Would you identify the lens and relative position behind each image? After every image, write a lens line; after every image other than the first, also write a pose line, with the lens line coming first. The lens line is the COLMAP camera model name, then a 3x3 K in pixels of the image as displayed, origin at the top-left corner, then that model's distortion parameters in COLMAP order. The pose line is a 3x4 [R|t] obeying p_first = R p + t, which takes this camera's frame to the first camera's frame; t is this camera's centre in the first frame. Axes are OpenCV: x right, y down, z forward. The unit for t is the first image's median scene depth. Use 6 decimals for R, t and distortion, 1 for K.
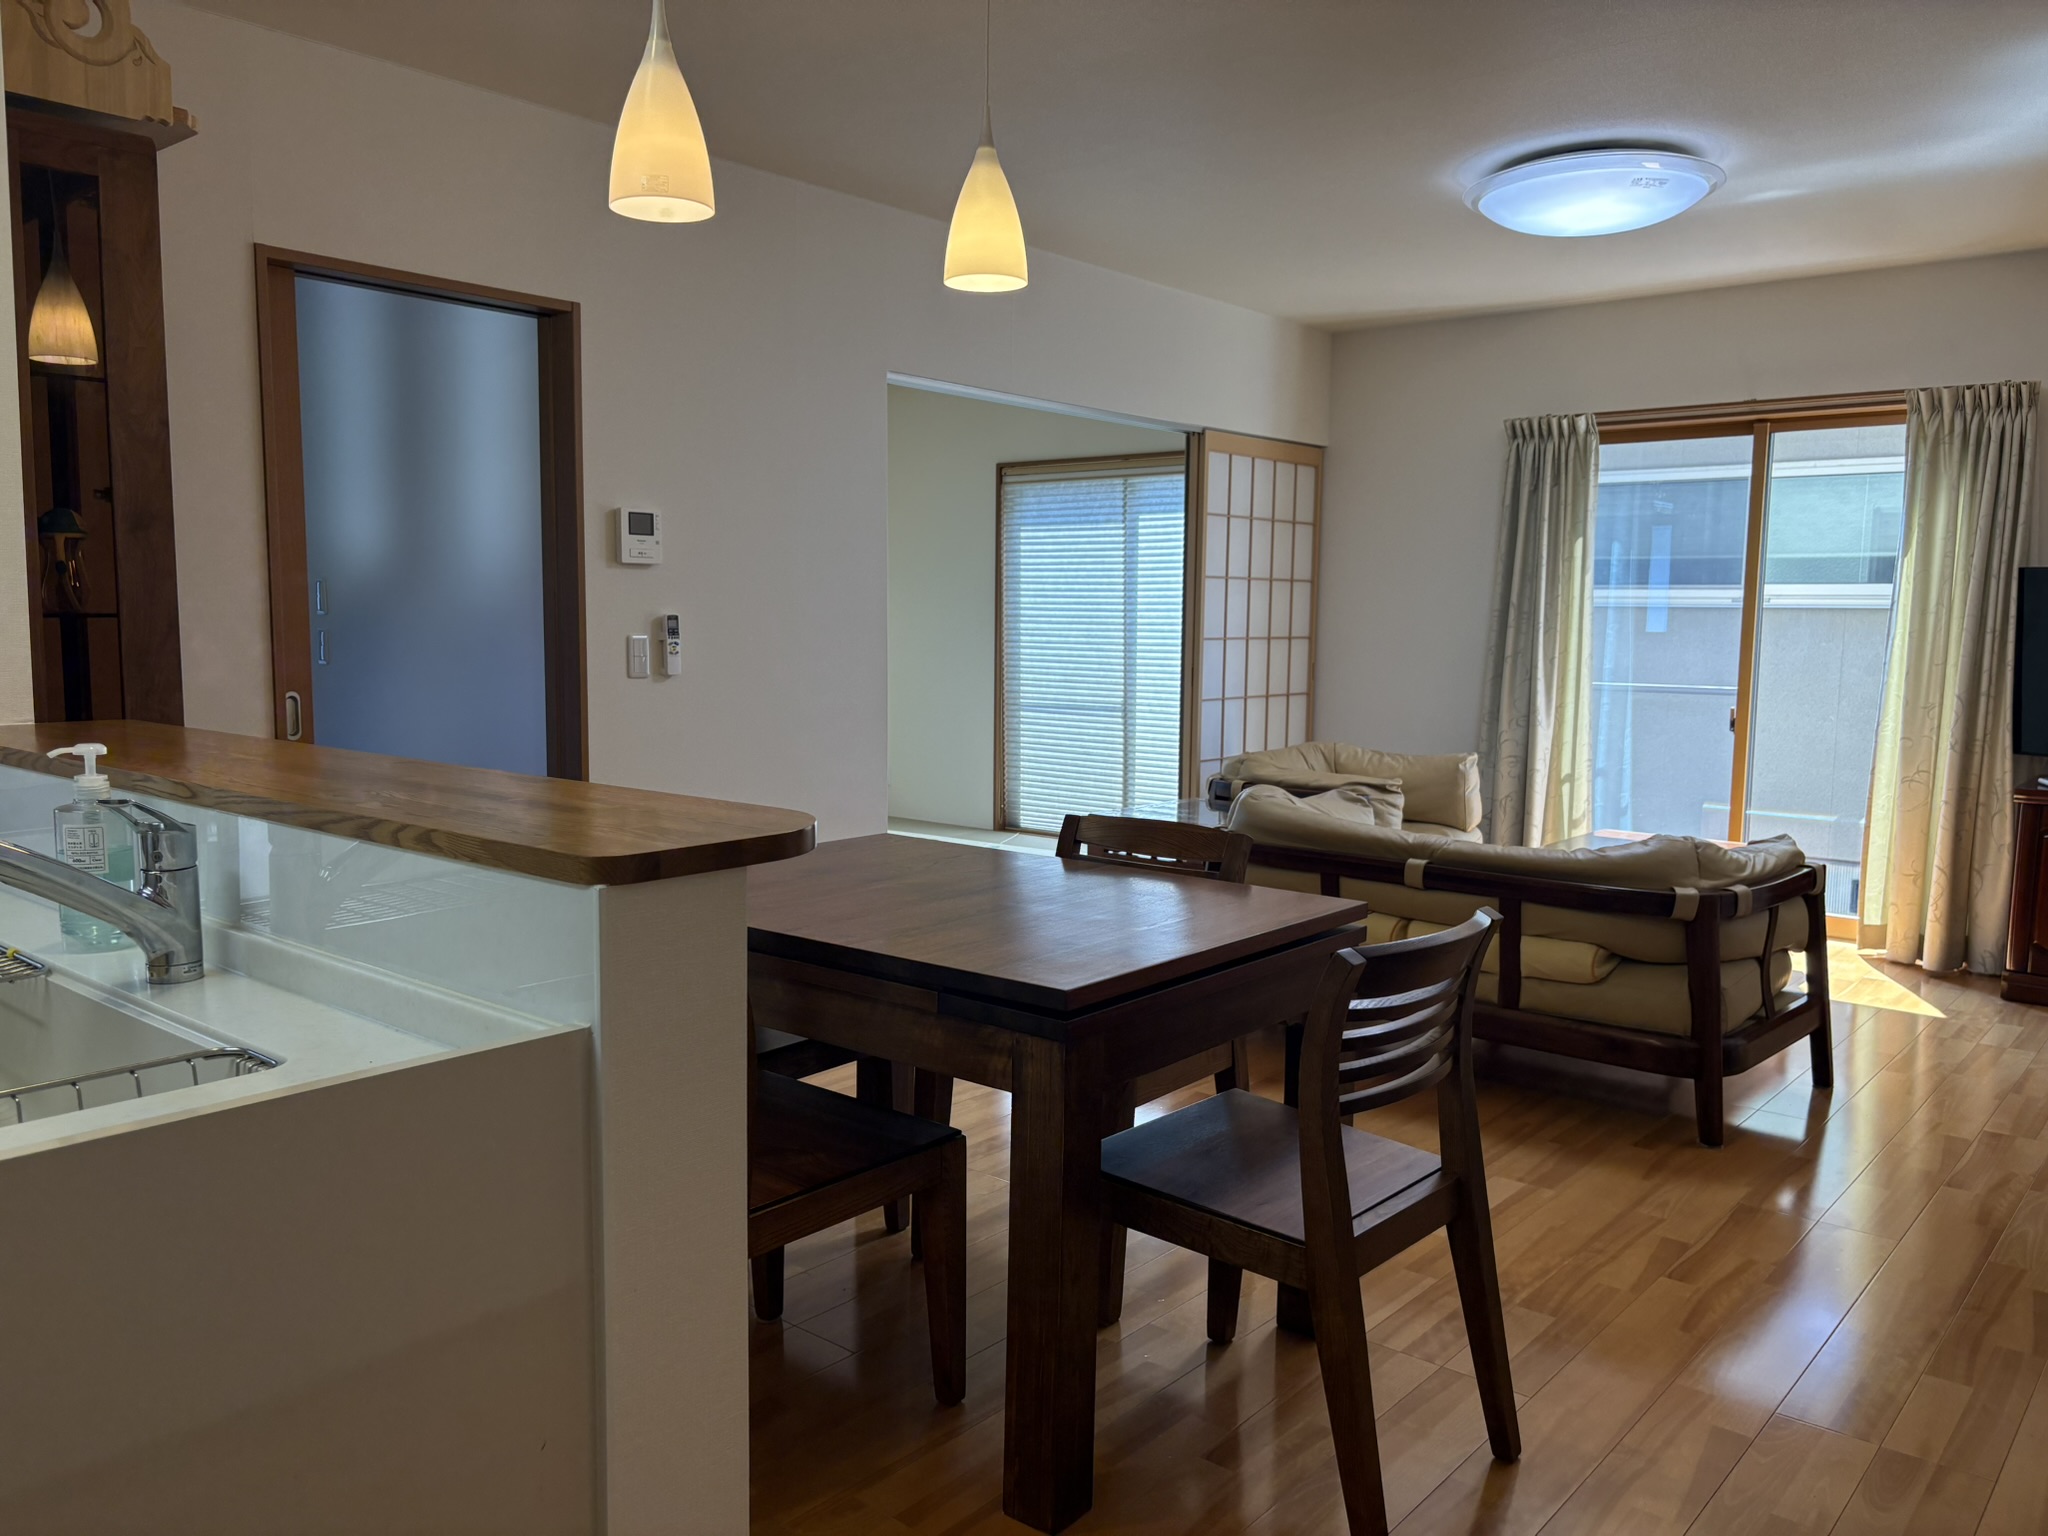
lens RADIAL K [[1550.1, 0, 1003.1], [0, 1550.1, 782.5], [0, 0, 1]] dist [0.055223, -0.063249]
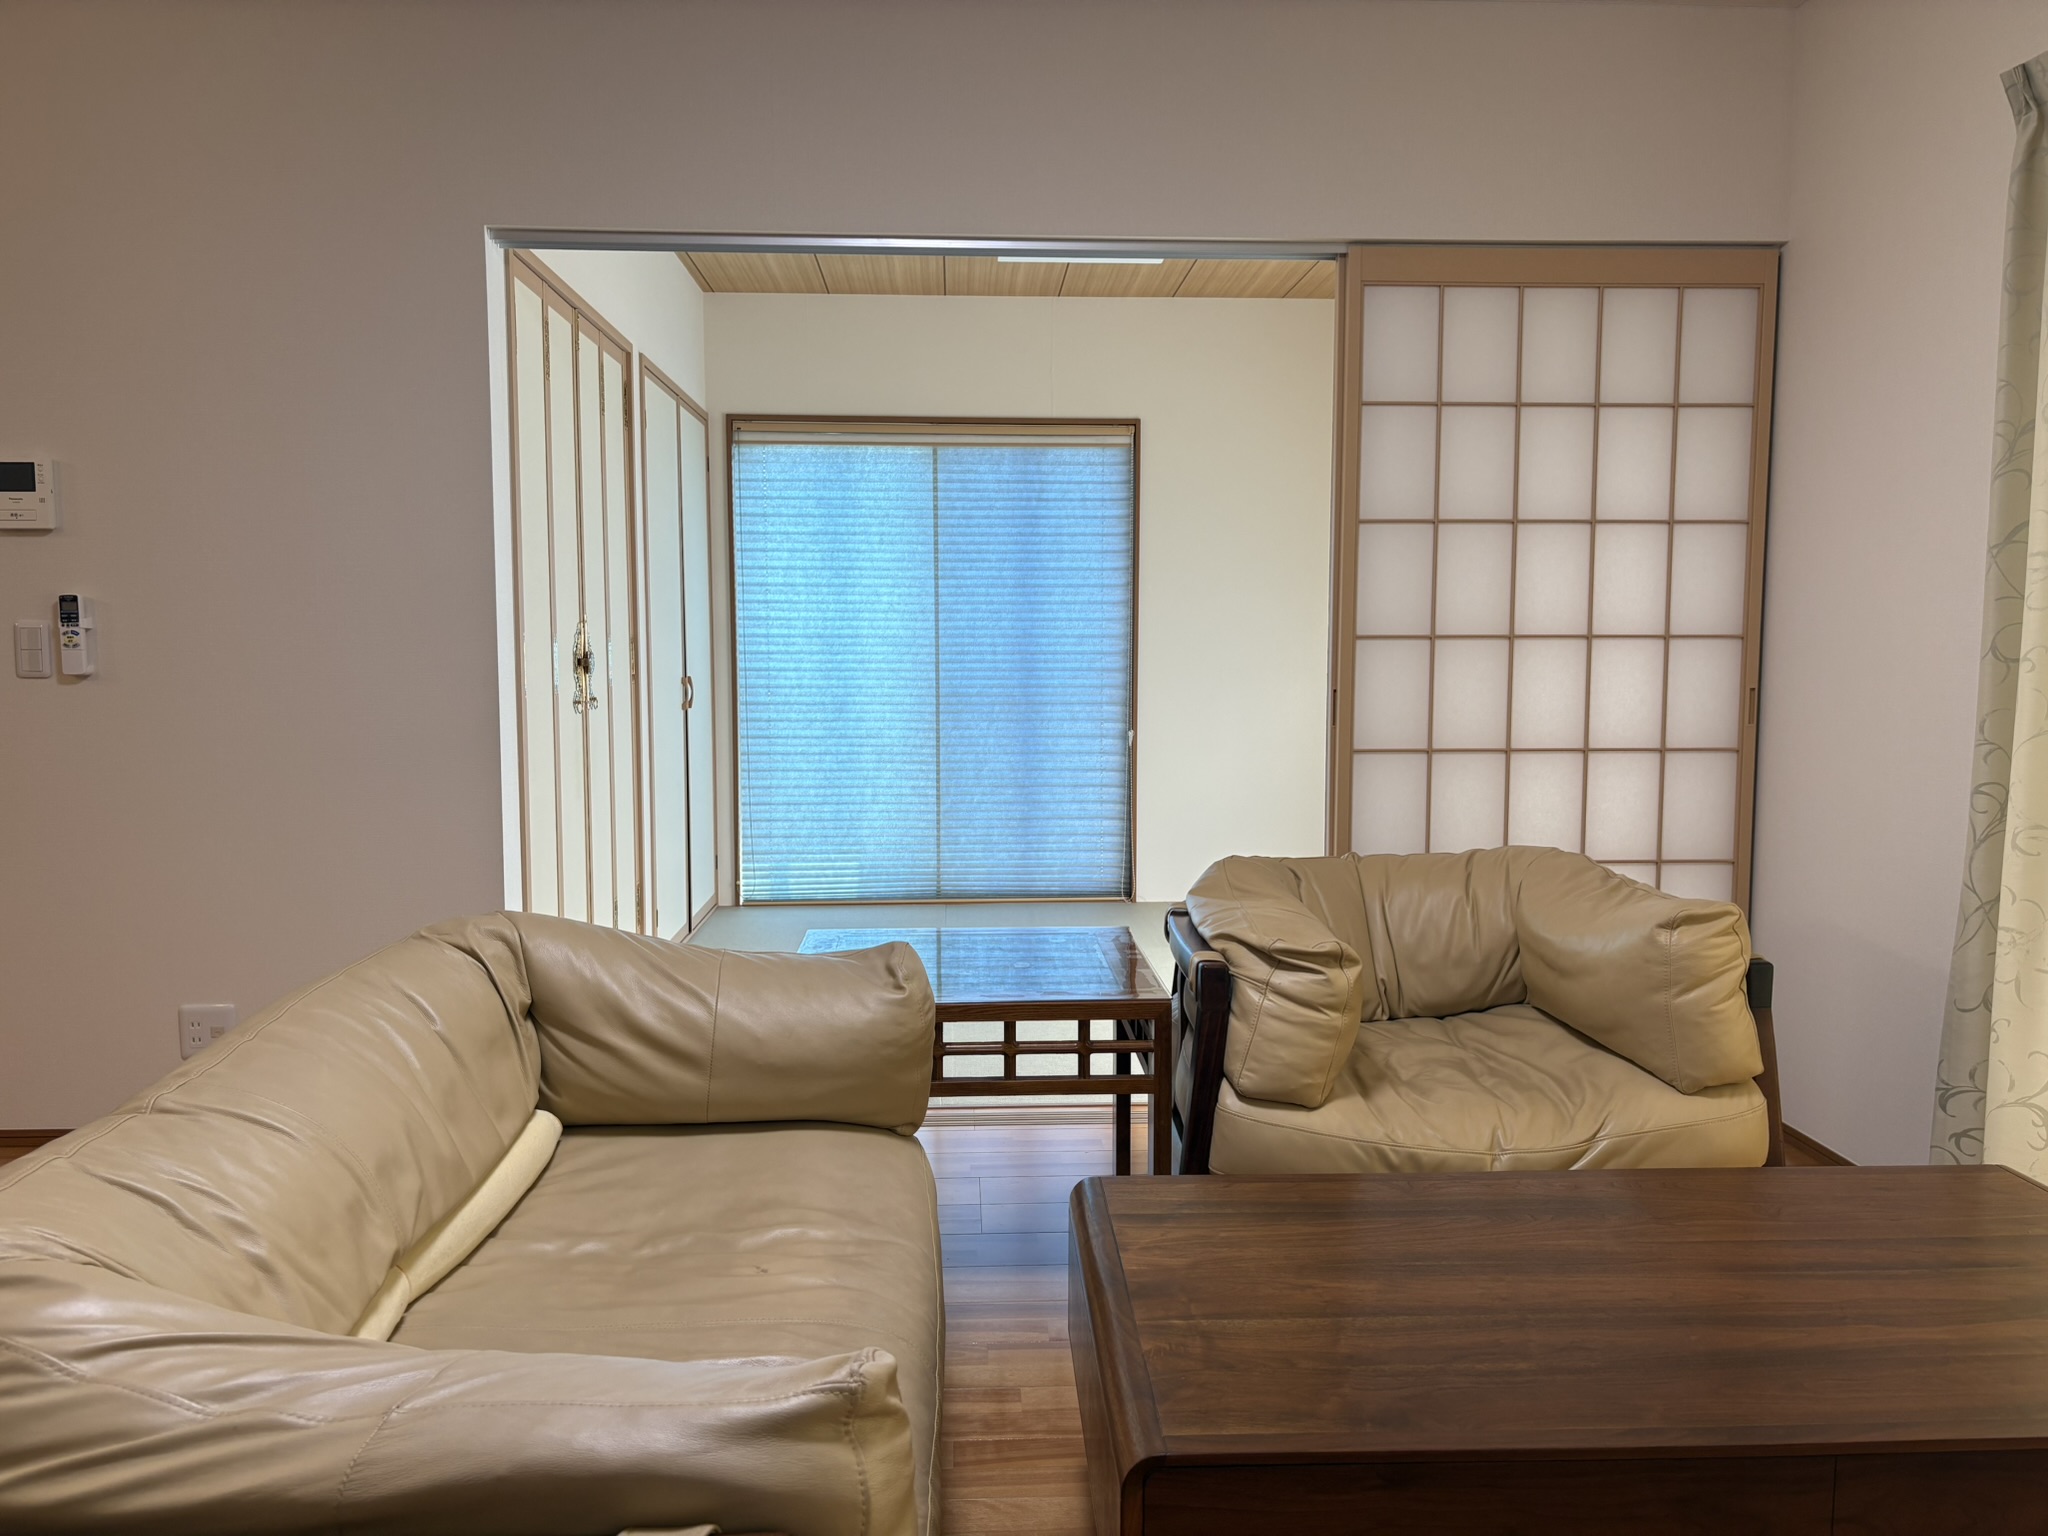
lens RADIAL K [[1550.1, 0, 1033.7], [0, 1550.1, 774.9], [0, 0, 1]] dist [0.055223, -0.063249]
pose [[0.687391, 0.054581, -0.724234, 0.767298], [-0.074743, 0.997194, 0.004212, -0.068479], [0.722431, 0.051236, 0.689542, 0.950613]]
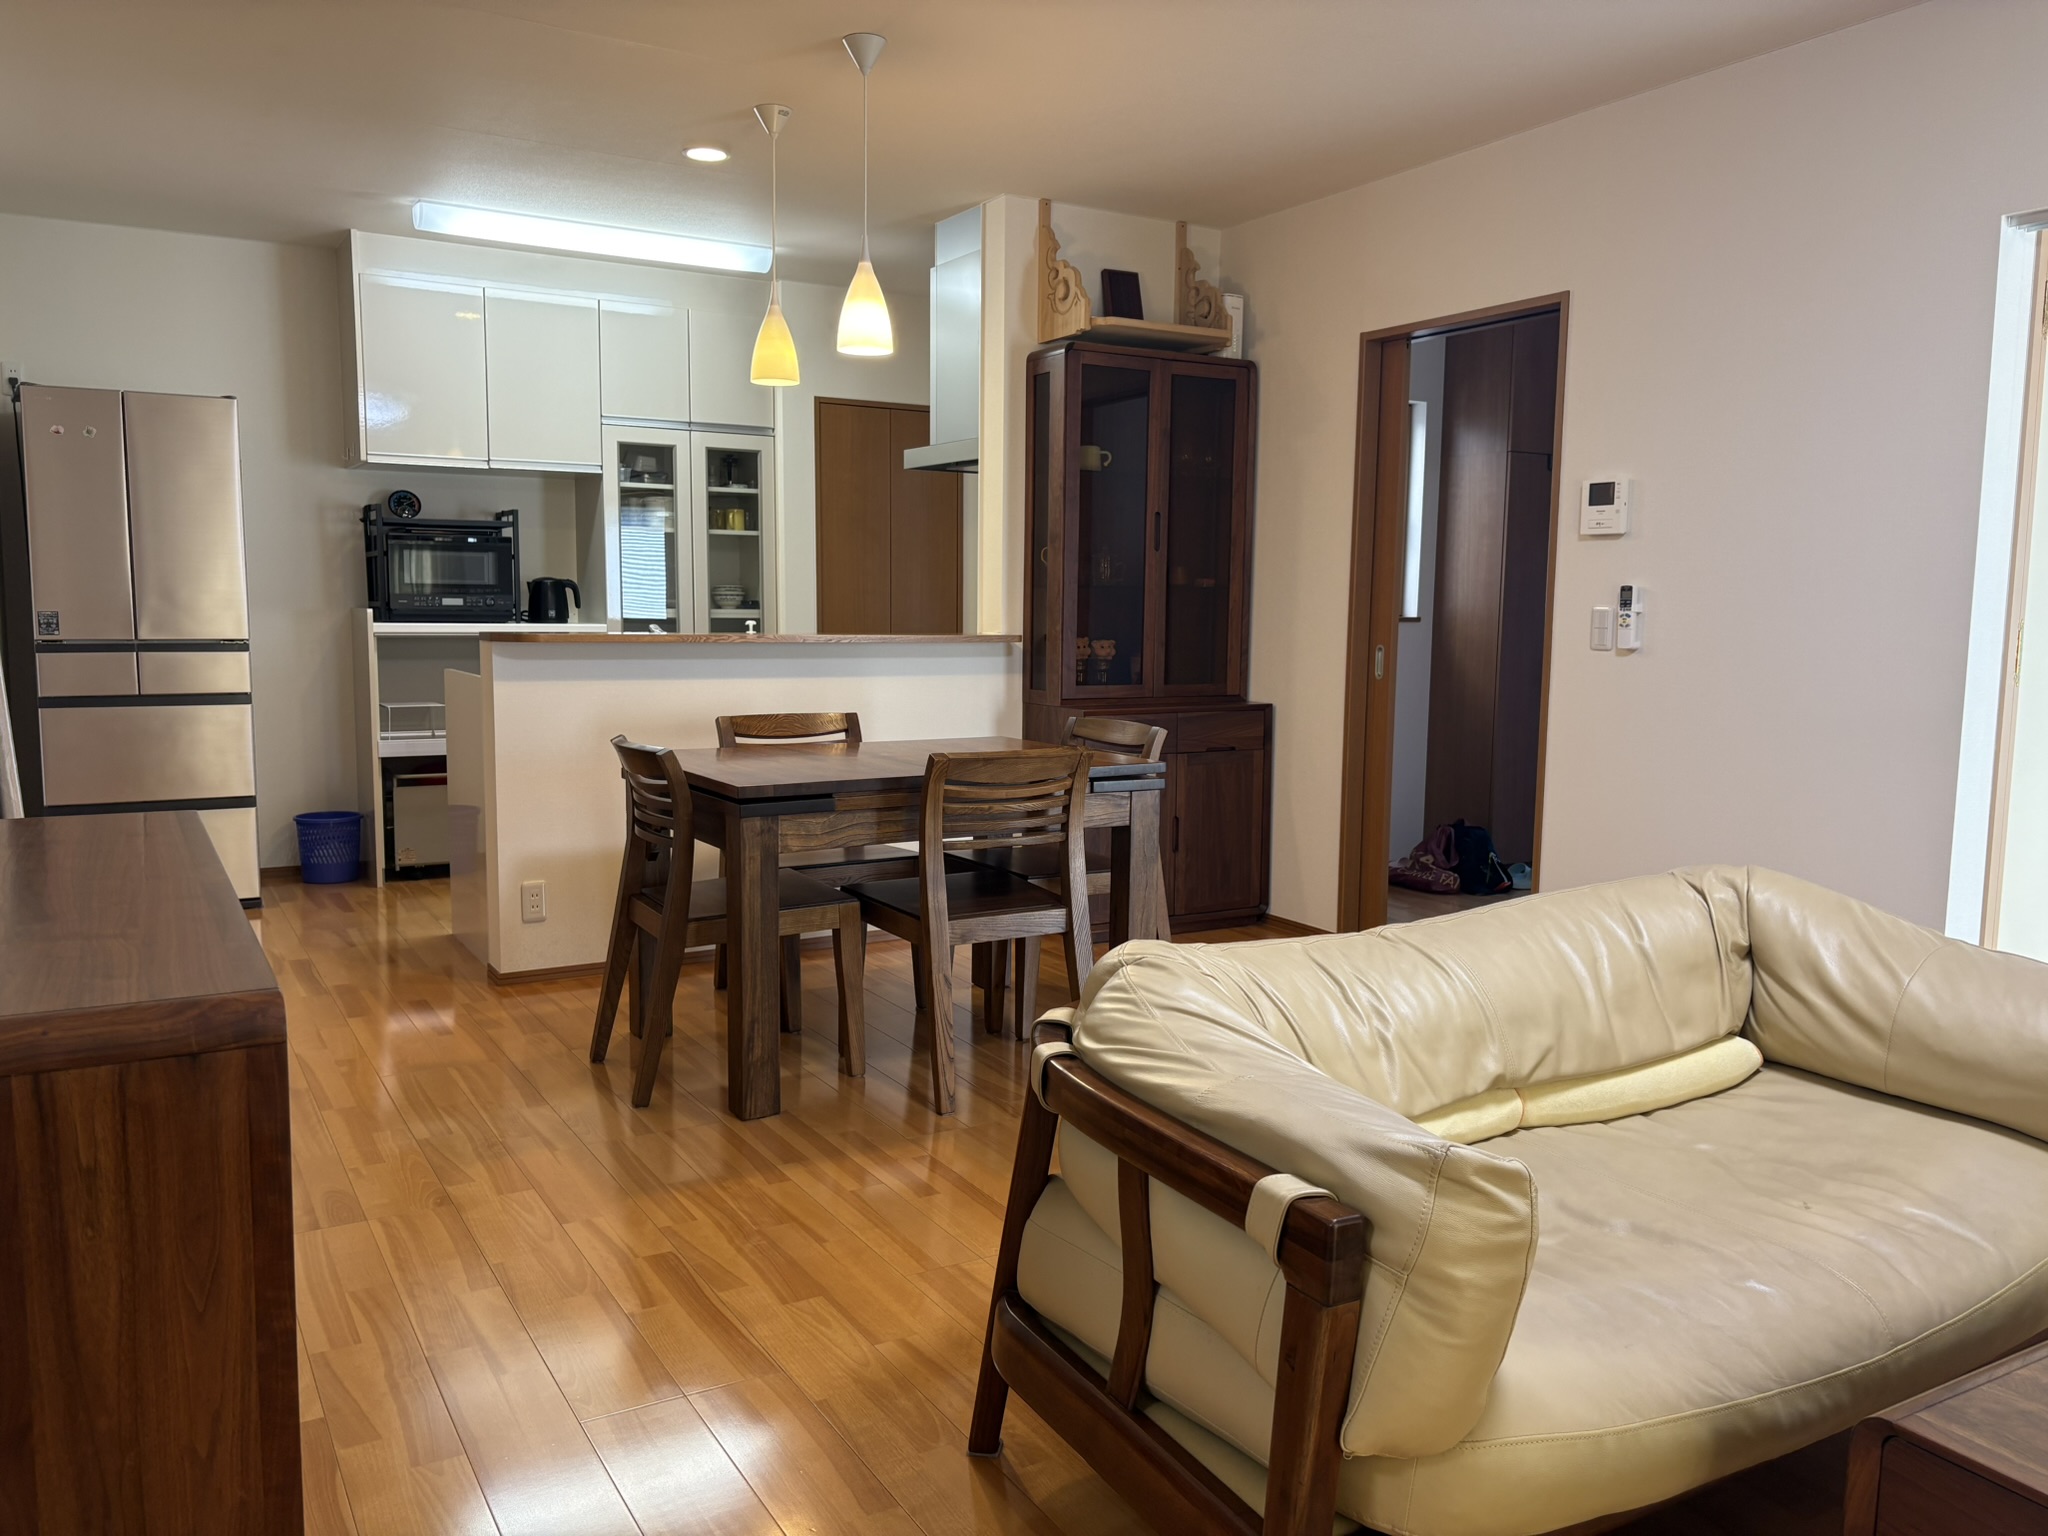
lens RADIAL K [[1550.1, 0, 1030.0], [0, 1550.1, 769.9], [0, 0, 1]] dist [0.055223, -0.063249]
pose [[-0.318647, 0.090649, -0.943529, 0.945180], [-0.118855, 0.983739, 0.134652, -0.095093], [0.940392, 0.155050, -0.302691, 1.118044]]
